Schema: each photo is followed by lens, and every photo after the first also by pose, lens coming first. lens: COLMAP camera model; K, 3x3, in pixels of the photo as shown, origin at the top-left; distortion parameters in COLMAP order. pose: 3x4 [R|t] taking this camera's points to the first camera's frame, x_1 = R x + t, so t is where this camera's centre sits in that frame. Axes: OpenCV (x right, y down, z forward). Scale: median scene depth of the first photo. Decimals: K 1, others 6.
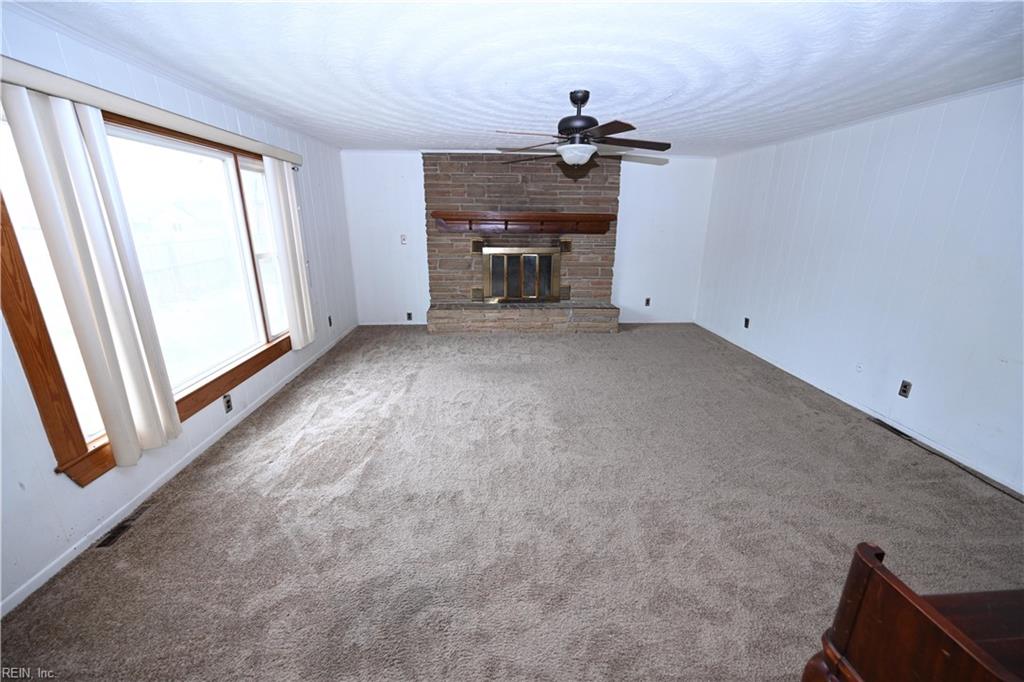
lens RADIAL K [[403.7, 0, 515.6], [0, 403.7, 337.2], [0, 0, 1]] dist [0.004134, 0.000919]
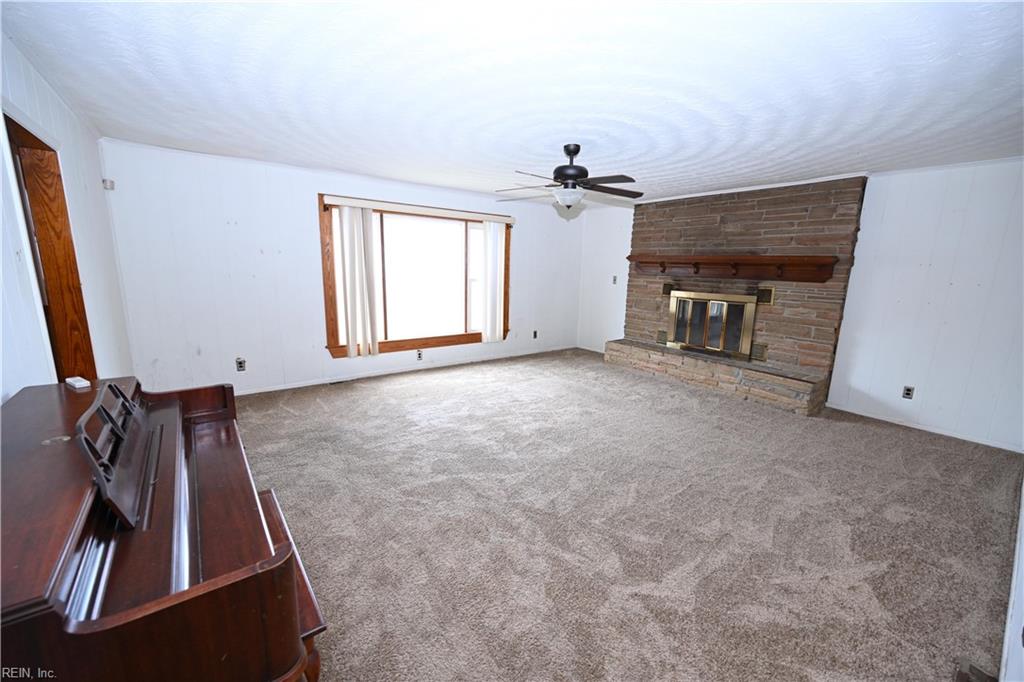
lens RADIAL K [[403.7, 0, 514.7], [0, 403.7, 344.4], [0, 0, 1]] dist [0.004134, 0.000919]
pose [[0.557674, 0.166560, -0.813178, 0.542652], [-0.257070, 0.966151, 0.021595, -0.017323], [0.789250, 0.197001, 0.581615, 0.148873]]
